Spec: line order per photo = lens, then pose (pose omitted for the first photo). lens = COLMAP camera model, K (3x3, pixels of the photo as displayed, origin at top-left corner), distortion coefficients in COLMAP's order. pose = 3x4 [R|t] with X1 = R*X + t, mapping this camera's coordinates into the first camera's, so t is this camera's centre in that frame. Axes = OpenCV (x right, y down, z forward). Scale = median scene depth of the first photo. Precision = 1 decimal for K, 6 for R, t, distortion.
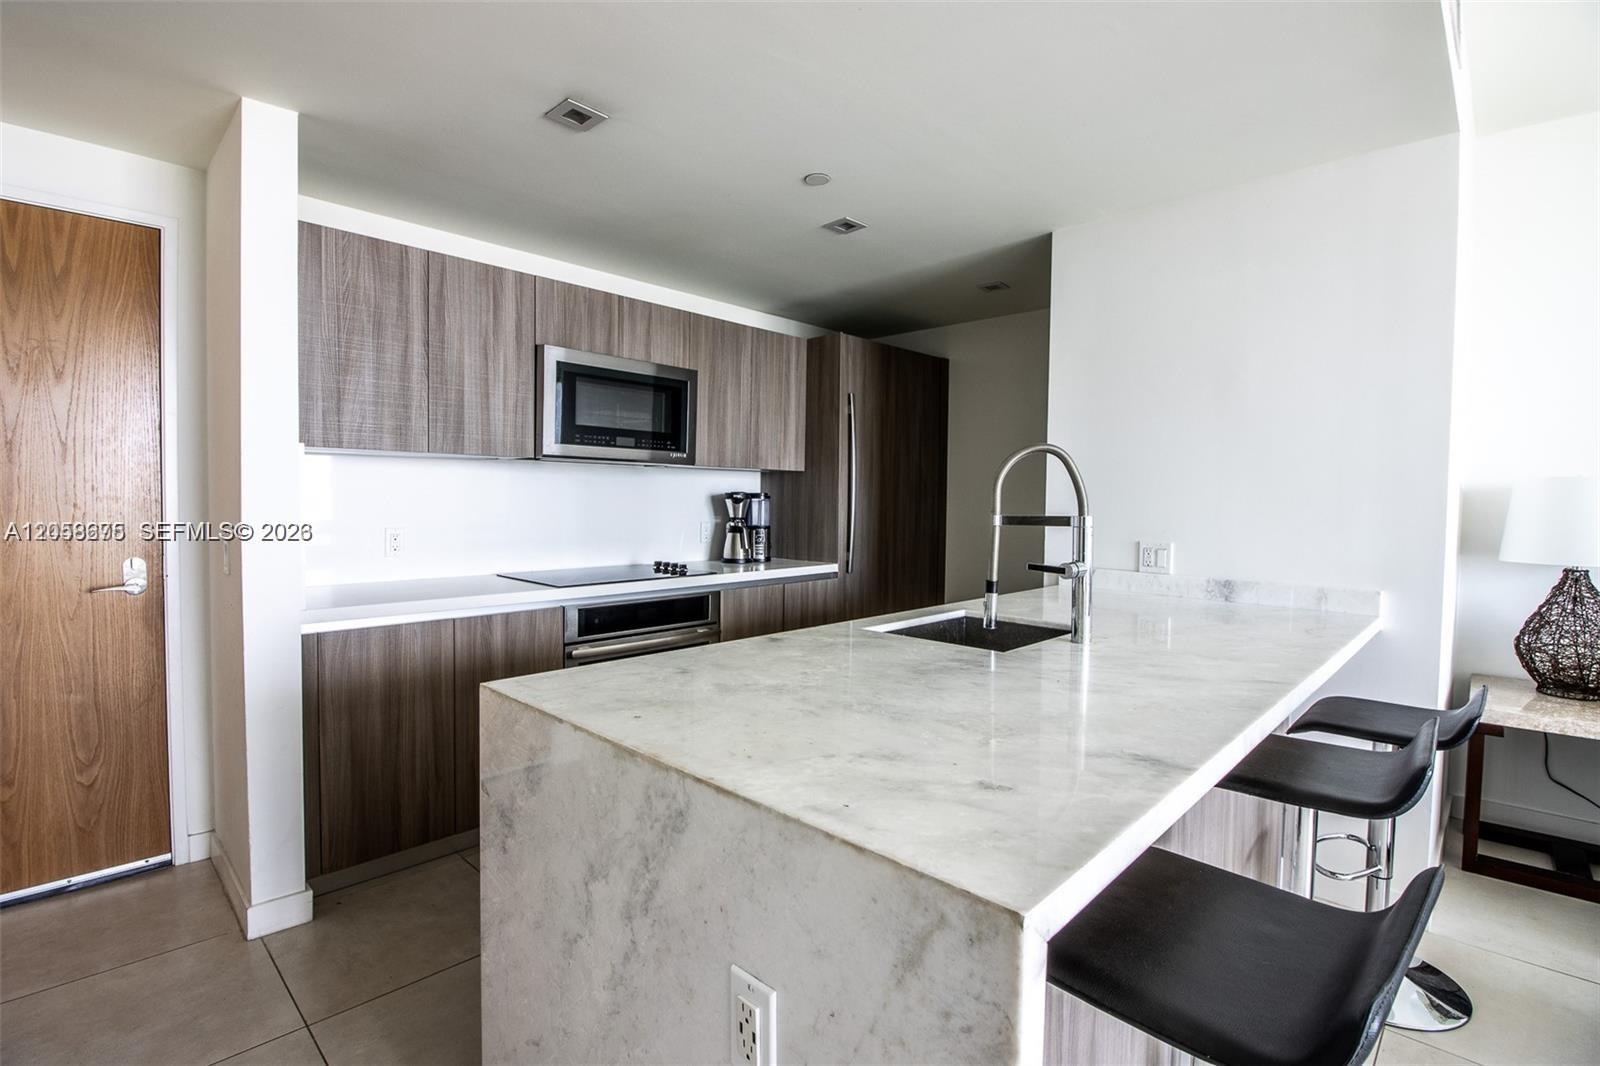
lens RADIAL K [[746.3, 0, 783.7], [0, 746.3, 529.3], [0, 0, 1]] dist [0.000186, -0.014629]
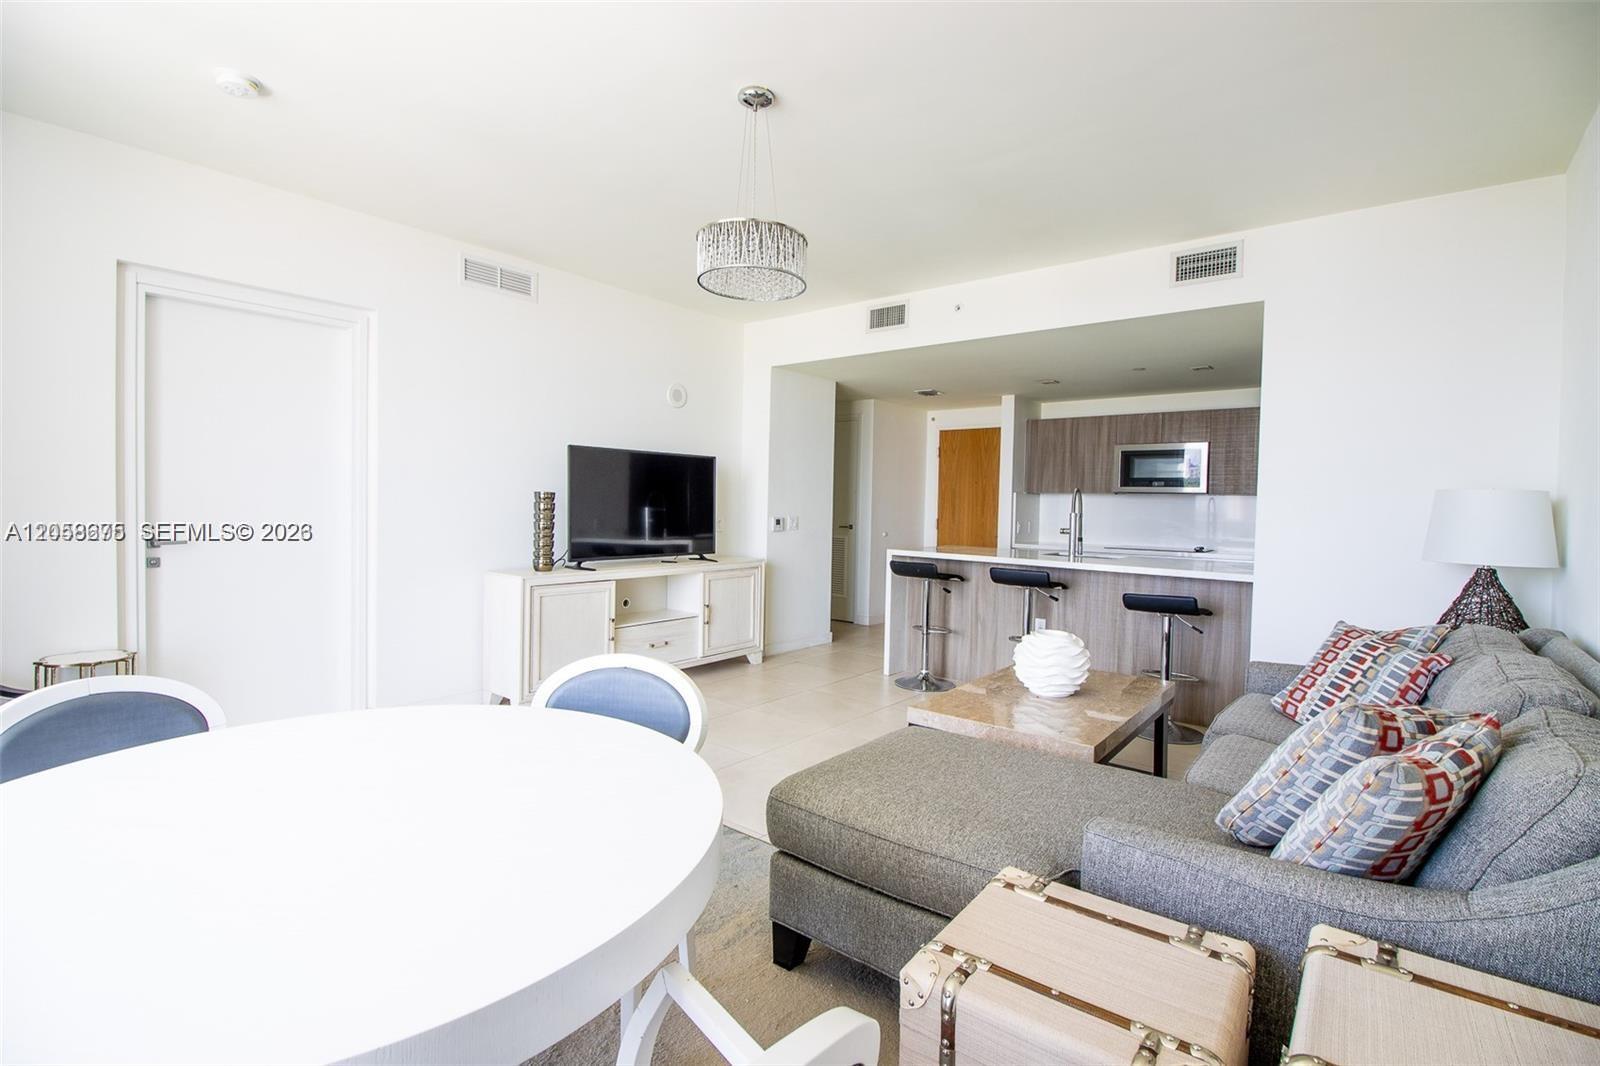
lens RADIAL K [[735.7, 0, 793.7], [0, 735.7, 526.5], [0, 0, 1]] dist [-0.002981, -0.012741]
pose [[0.092896, 0.020858, -0.995457, 1.885410], [-0.062113, 0.997955, 0.015114, 0.034540], [0.993737, 0.060427, 0.094002, -0.199496]]
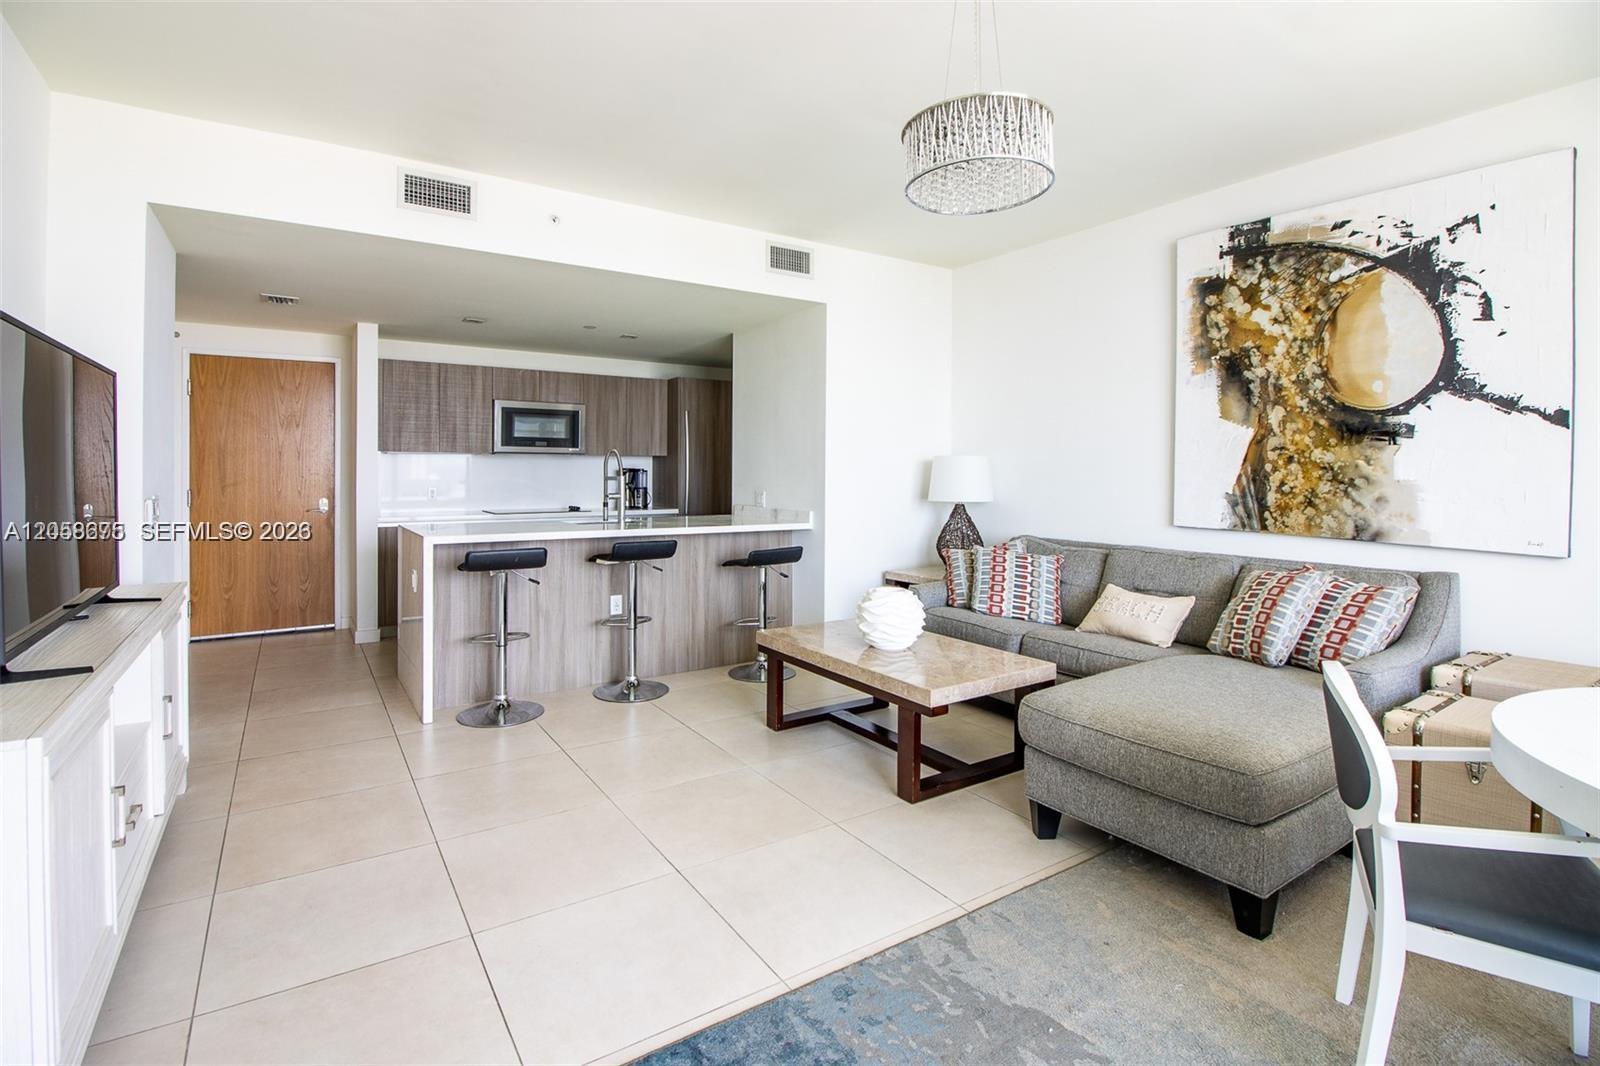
lens RADIAL K [[758.3, 0, 776.2], [0, 758.3, 479.4], [0, 0, 1]] dist [0.001899, -0.014833]
pose [[0.976045, -0.007555, -0.217436, 0.926610], [0.000176, 0.999424, -0.033938, 0.050820], [0.217567, 0.033087, 0.975484, -0.918643]]
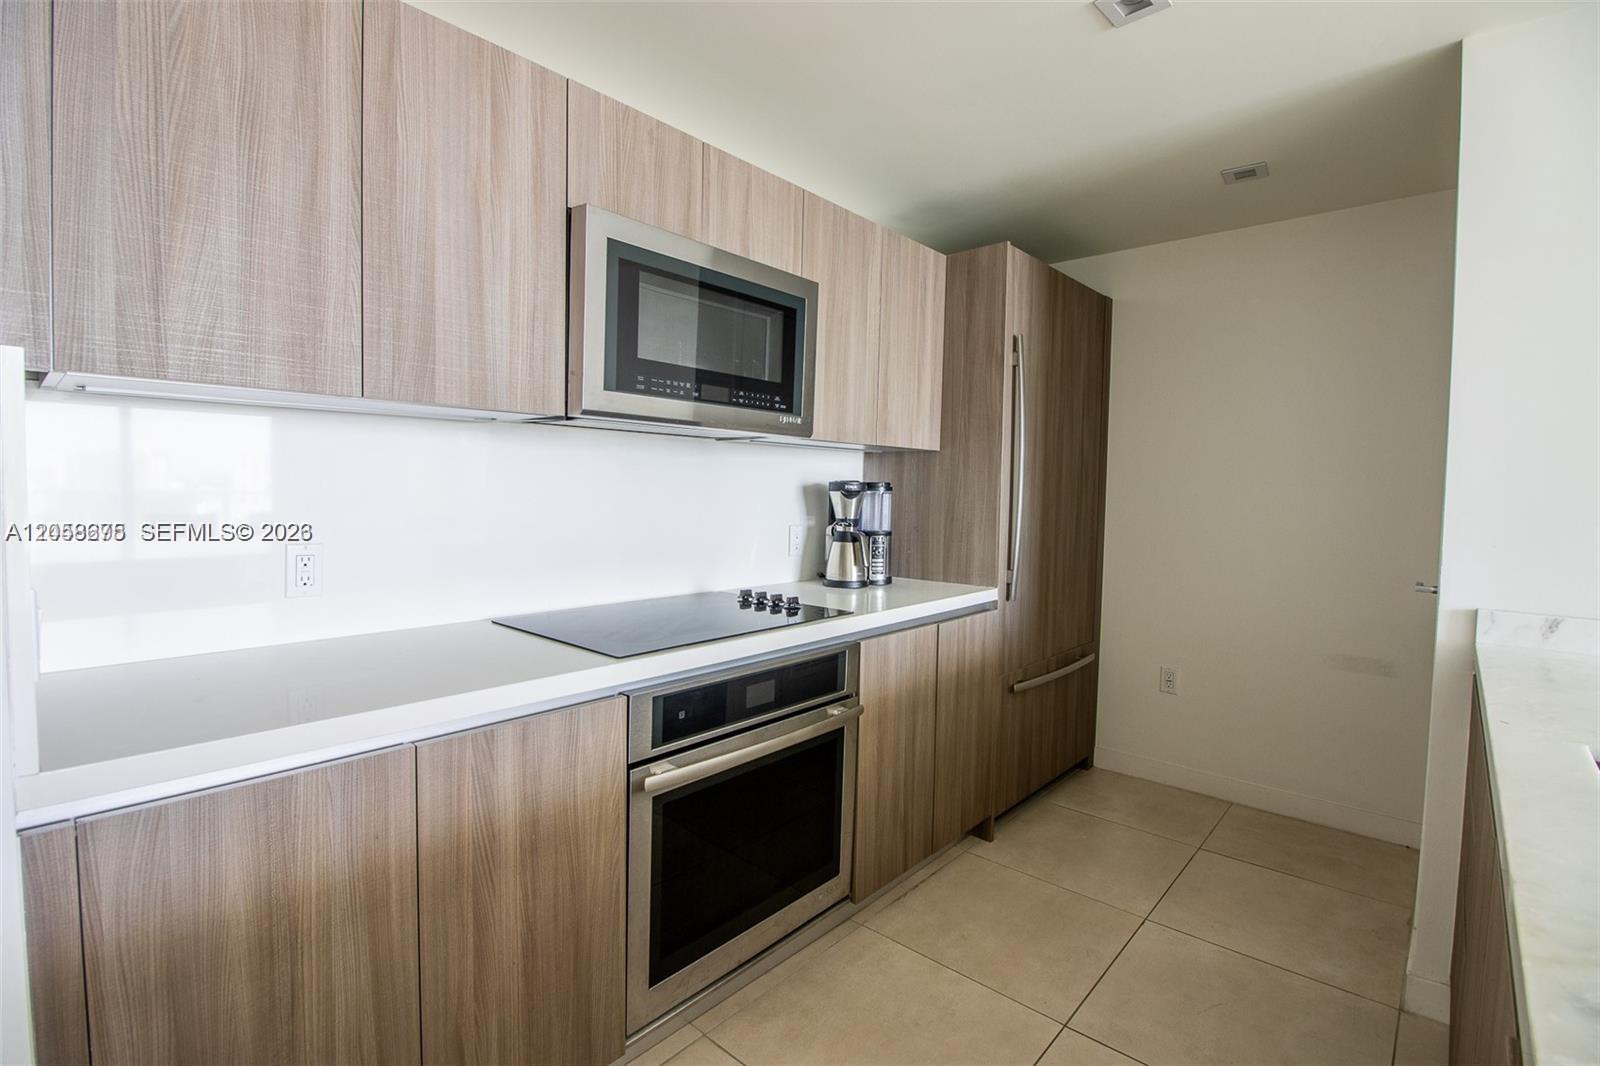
lens RADIAL K [[746.3, 0, 783.7], [0, 746.3, 529.3], [0, 0, 1]] dist [0.000186, -0.014629]
pose [[0.999150, 0.003029, 0.041118, -0.201415], [-0.003613, 0.999894, 0.014126, -0.021511], [-0.041071, -0.014263, 0.999054, 0.457354]]
